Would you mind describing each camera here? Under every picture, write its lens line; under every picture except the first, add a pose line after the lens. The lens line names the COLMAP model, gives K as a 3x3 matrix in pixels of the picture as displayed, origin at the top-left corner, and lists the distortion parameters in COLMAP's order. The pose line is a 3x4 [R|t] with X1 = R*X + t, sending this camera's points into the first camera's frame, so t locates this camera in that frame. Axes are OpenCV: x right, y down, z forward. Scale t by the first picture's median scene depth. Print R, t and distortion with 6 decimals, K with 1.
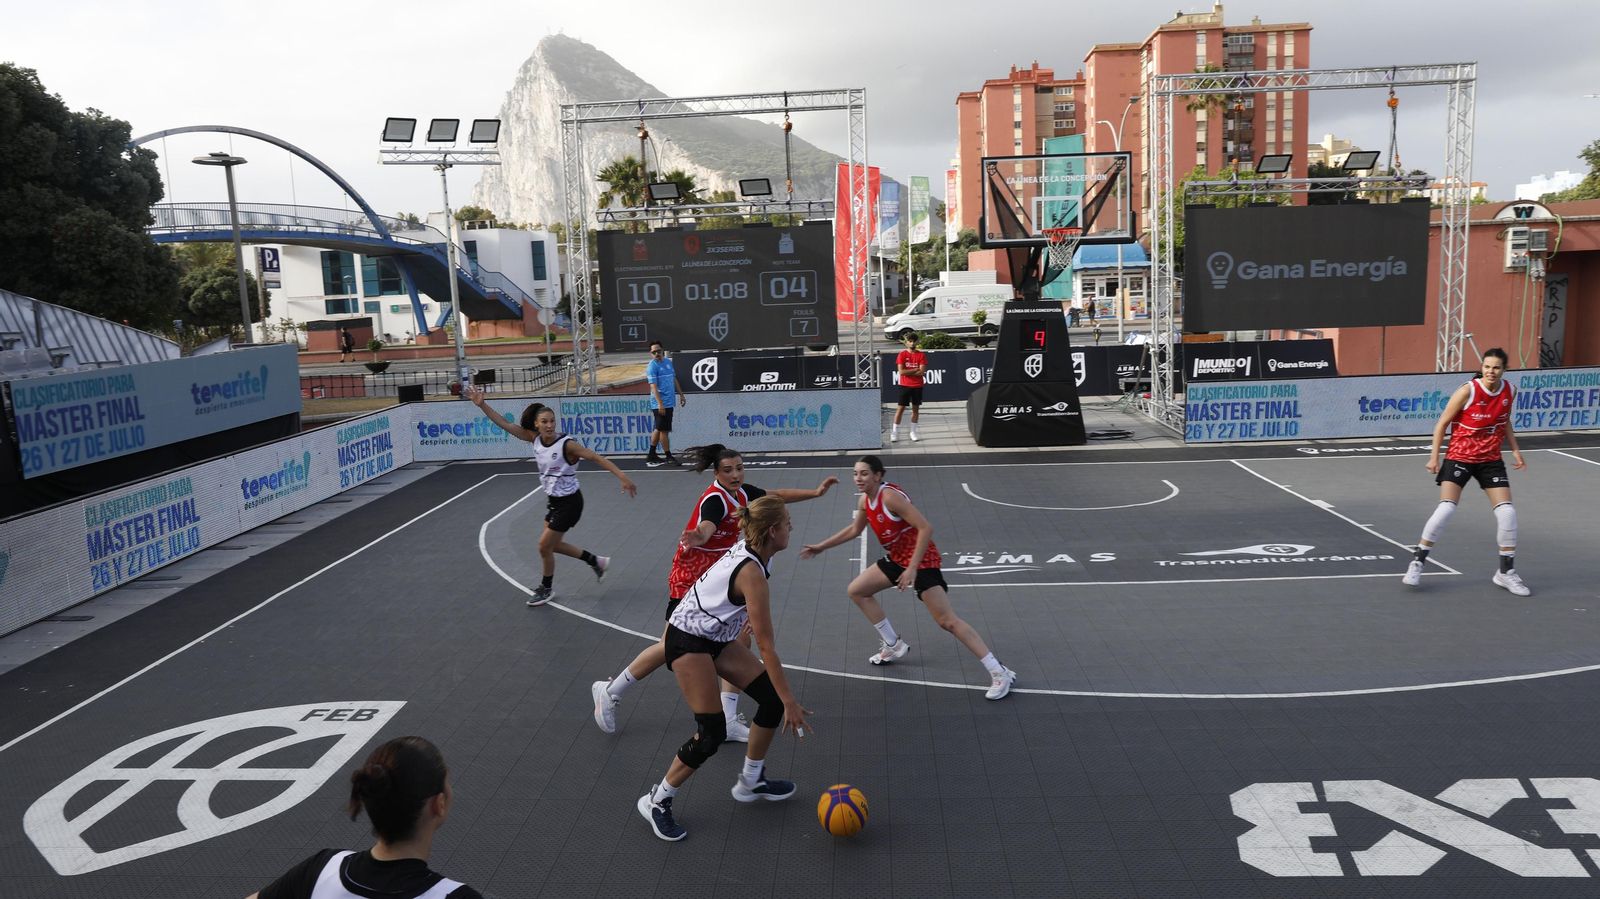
lens RADIAL K [[1123.5, 0, 794.7], [0, 1123.5, 459.4], [0, 0, 1]] dist [-0.078527, 0.061933]
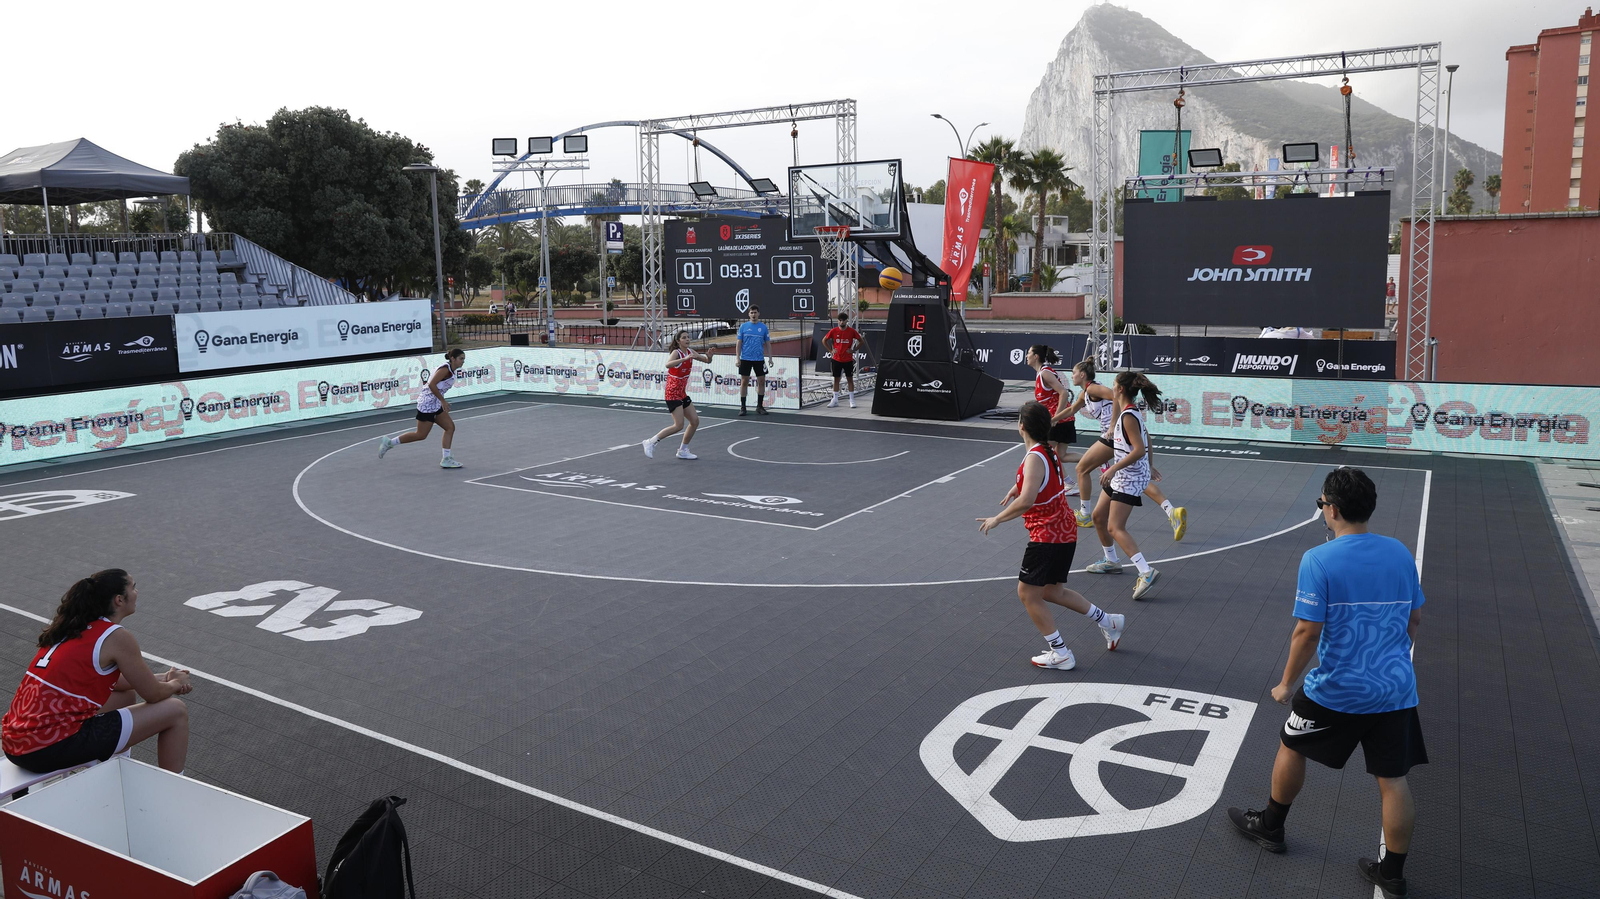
lens RADIAL K [[1123.5, 0, 786.4], [0, 1123.5, 421.3], [0, 0, 1]] dist [-0.078527, 0.061933]
pose [[0.882865, 0.090196, -0.460885, 0.467616], [-0.092909, 0.995532, 0.016852, -0.011761], [0.460346, 0.027943, 0.887300, -0.038121]]
